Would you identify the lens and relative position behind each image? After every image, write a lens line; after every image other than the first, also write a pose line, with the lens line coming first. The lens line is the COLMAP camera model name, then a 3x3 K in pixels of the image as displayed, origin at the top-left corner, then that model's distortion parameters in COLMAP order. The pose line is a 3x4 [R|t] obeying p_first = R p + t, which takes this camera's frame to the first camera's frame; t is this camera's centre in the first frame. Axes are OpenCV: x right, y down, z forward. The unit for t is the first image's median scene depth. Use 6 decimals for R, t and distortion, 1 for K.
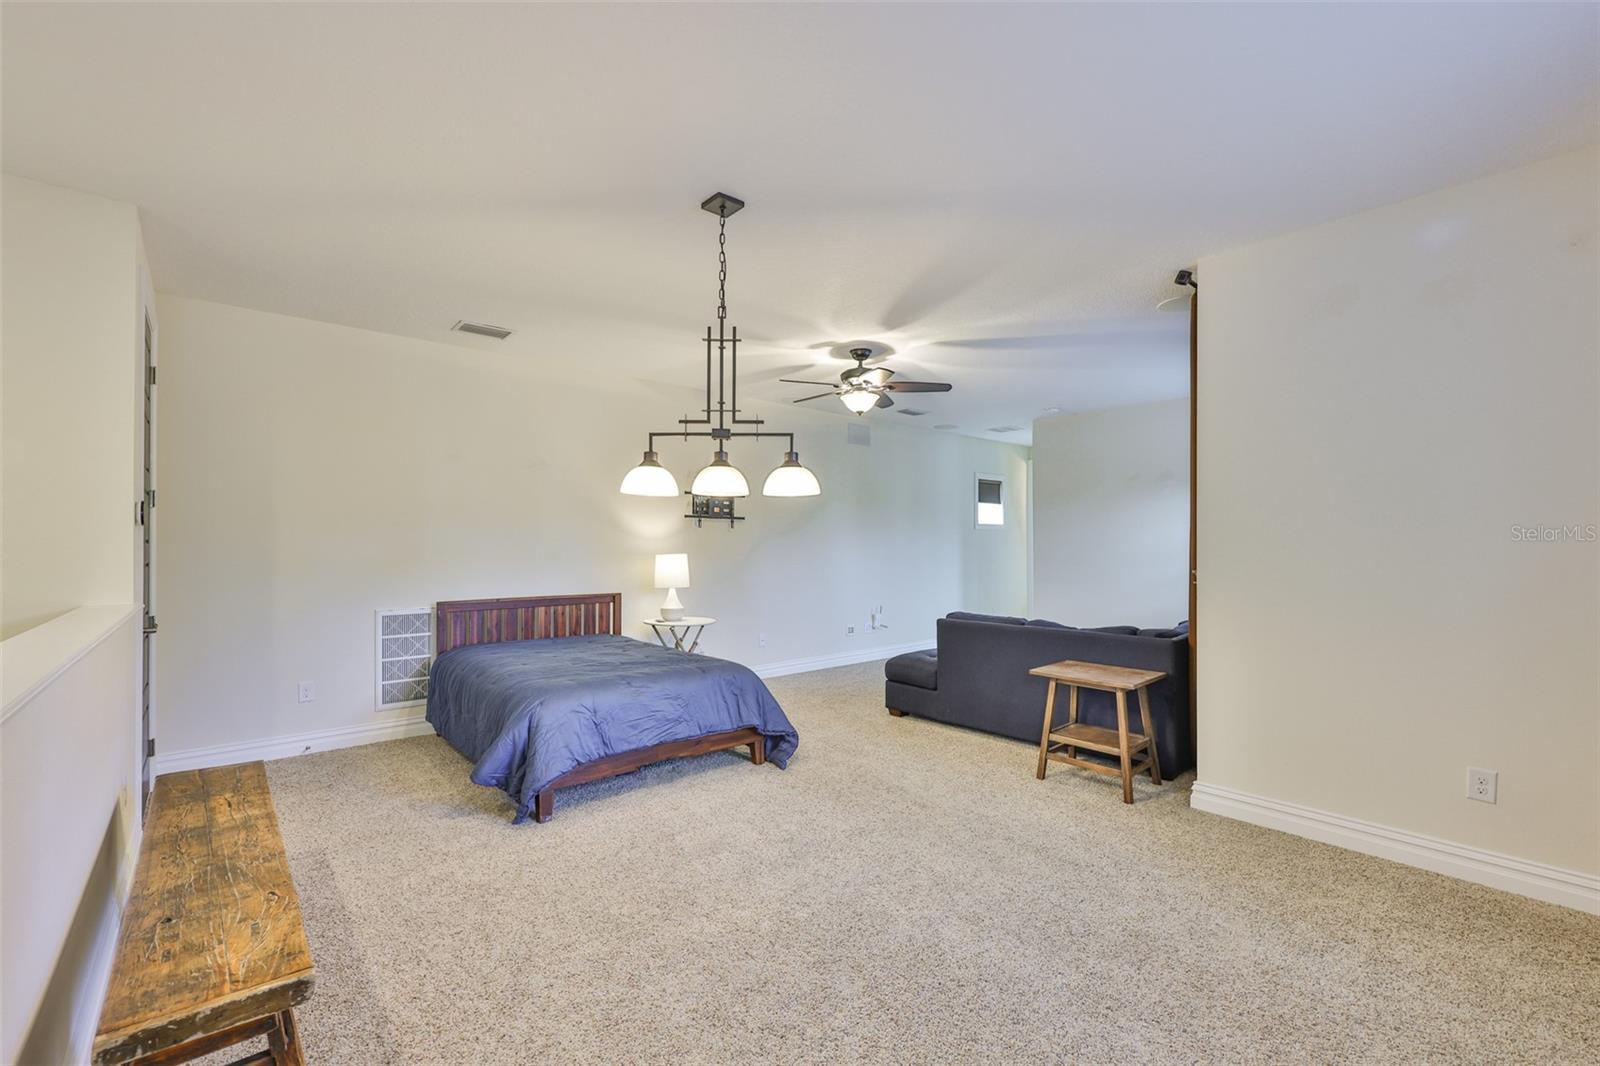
lens RADIAL K [[682.4, 0, 802.5], [0, 682.4, 545.8], [0, 0, 1]] dist [0.002111, 0.001330]
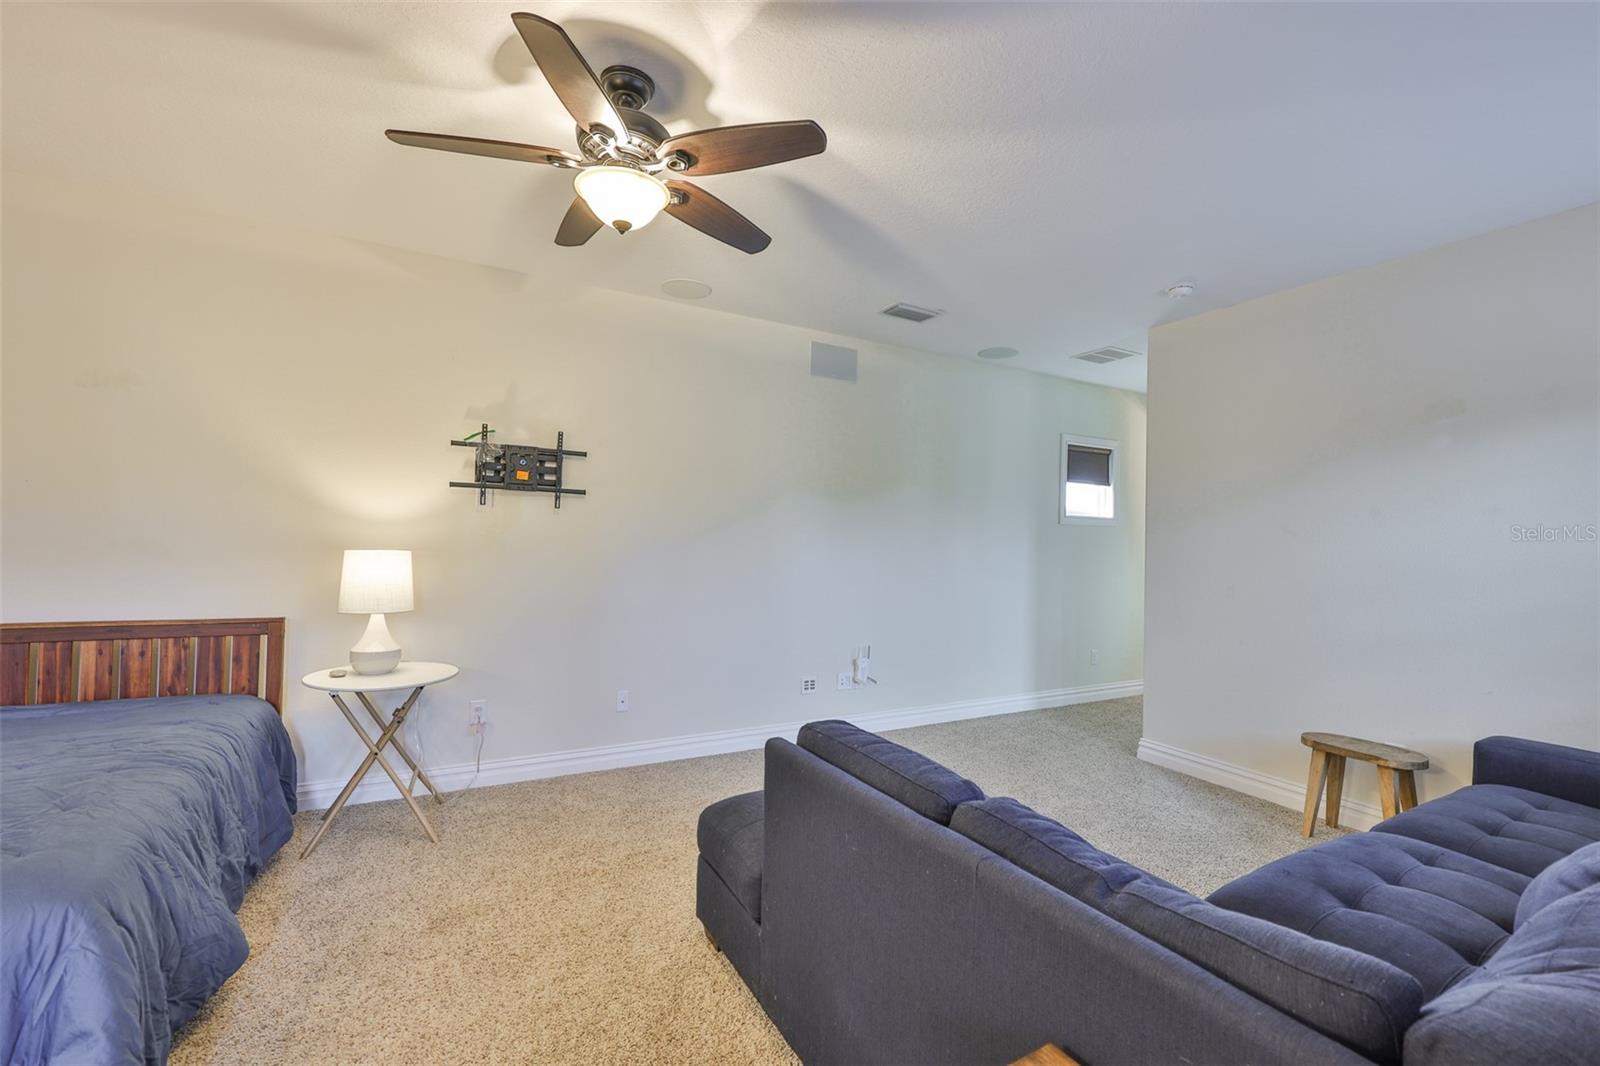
lens RADIAL K [[682.4, 0, 796.3], [0, 682.4, 535.4], [0, 0, 1]] dist [0.002111, 0.001330]
pose [[0.974345, 0.018742, -0.224278, 0.234044], [-0.022454, 0.999650, -0.014014, 0.000755], [0.223937, 0.018690, 0.974424, 0.497741]]
